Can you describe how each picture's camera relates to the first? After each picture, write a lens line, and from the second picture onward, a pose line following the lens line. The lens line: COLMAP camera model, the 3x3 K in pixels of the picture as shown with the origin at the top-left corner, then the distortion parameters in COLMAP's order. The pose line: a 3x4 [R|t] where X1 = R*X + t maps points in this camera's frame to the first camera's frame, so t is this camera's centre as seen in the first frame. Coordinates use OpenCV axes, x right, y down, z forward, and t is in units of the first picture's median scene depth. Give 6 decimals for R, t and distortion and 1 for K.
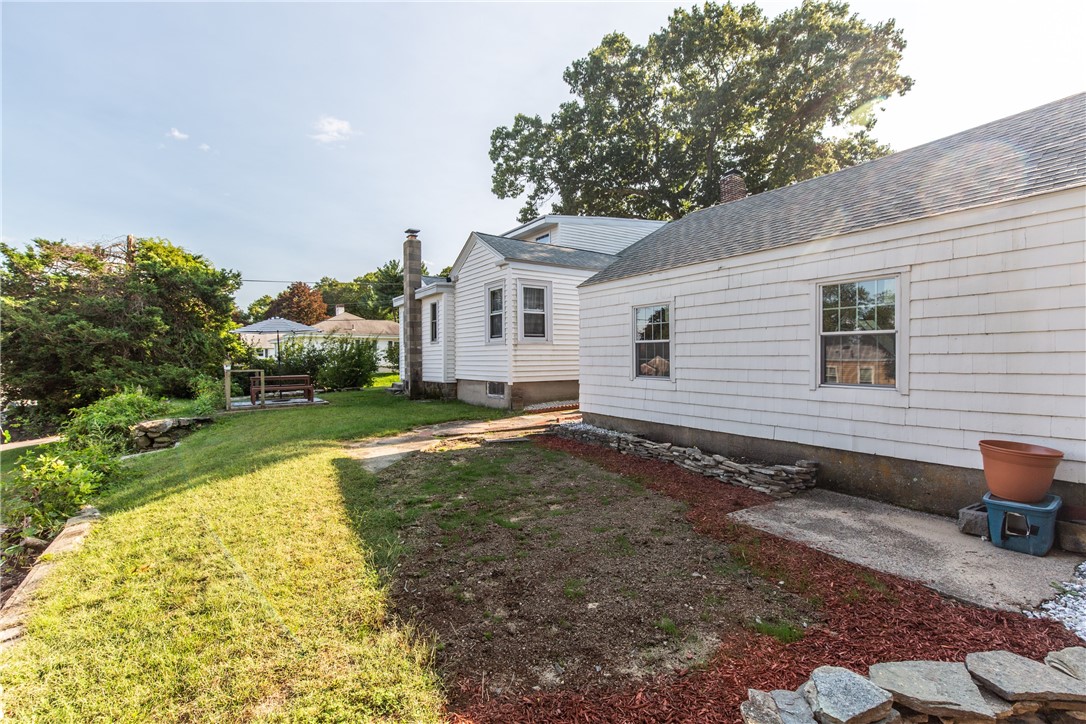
lens RADIAL K [[492.2, 0, 545.7], [0, 492.2, 357.1], [0, 0, 1]] dist [0.004609, 0.000519]
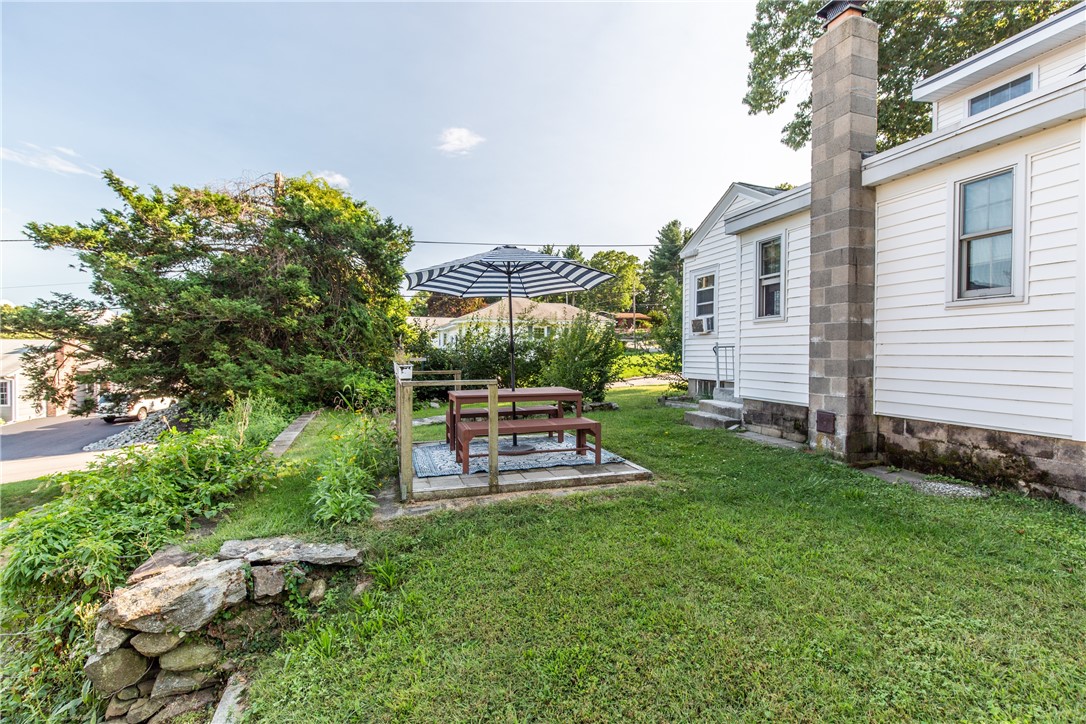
lens RADIAL K [[492.2, 0, 541.8], [0, 492.2, 360.0], [0, 0, 1]] dist [0.004609, 0.000519]
pose [[0.961302, 0.018257, -0.274890, -0.278497], [-0.011843, 0.999618, 0.024972, 0.001924], [0.275241, -0.020750, 0.961151, 0.422164]]
